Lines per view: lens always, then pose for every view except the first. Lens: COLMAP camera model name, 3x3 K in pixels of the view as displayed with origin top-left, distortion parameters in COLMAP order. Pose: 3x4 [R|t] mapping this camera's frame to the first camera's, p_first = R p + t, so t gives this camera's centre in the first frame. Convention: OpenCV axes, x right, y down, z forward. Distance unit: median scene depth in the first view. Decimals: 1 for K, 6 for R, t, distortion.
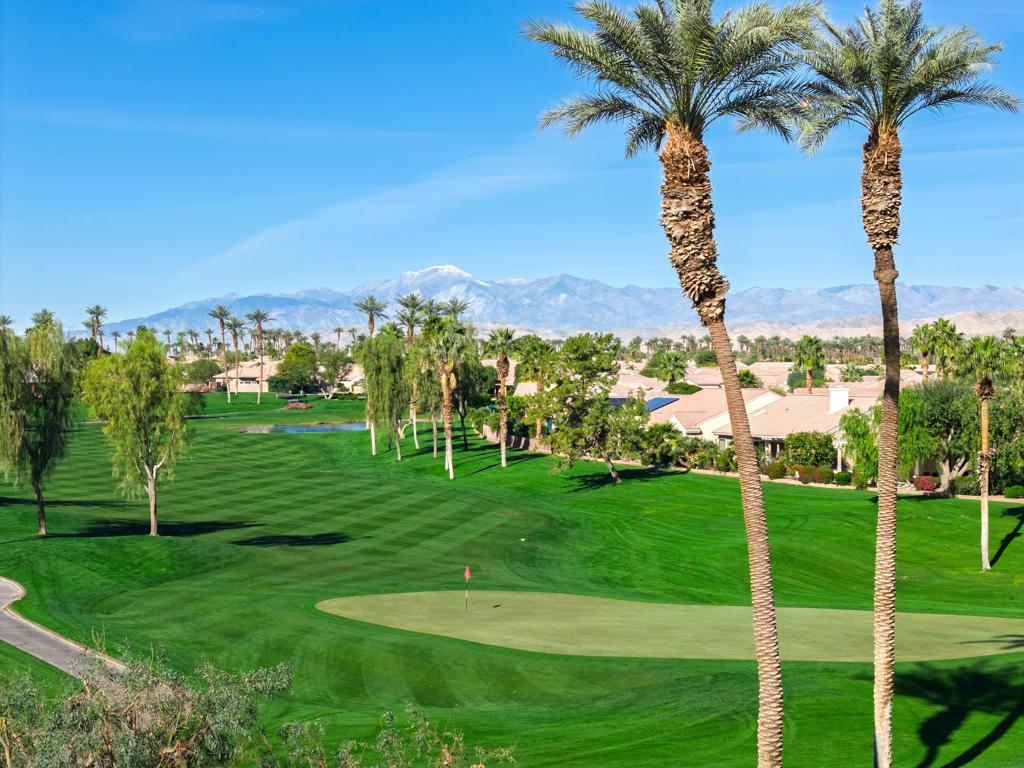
lens RADIAL K [[2060.4, 0, 512.0], [0, 2060.4, 384.0], [0, 0, 1]] dist [-0.270052, 1.537053]
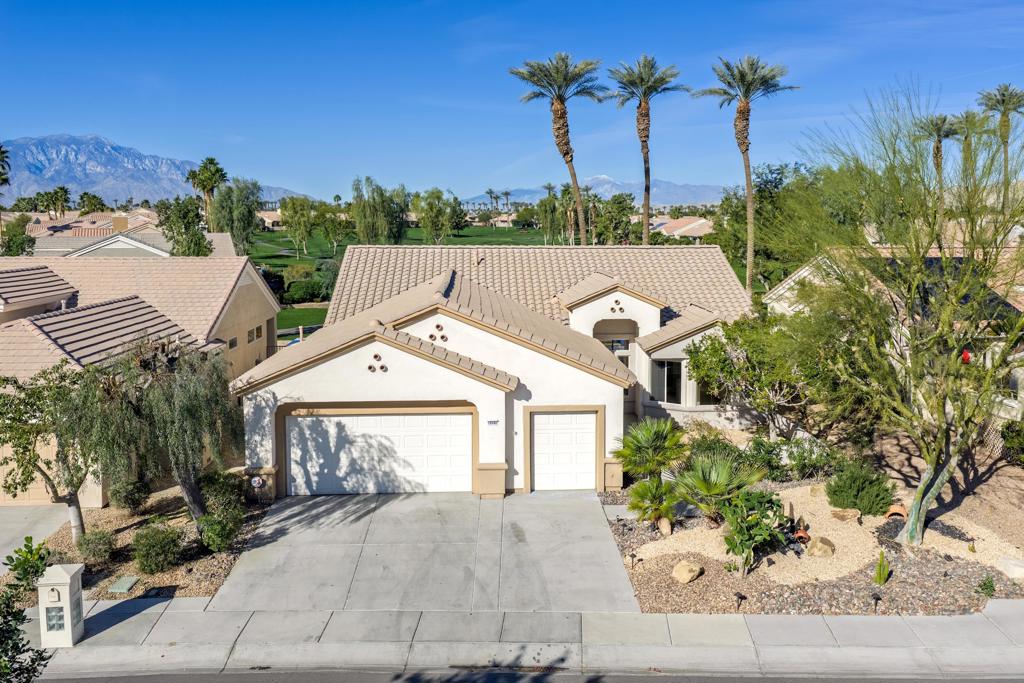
lens RADIAL K [[913.1, 0, 540.2], [0, 913.1, 302.9], [0, 0, 1]] dist [0.008028, -0.003994]
pose [[0.995075, 0.008444, -0.098765, 0.080861], [-0.000394, 0.996695, 0.081236, 0.030143], [0.099124, -0.080797, 0.991789, -0.181242]]
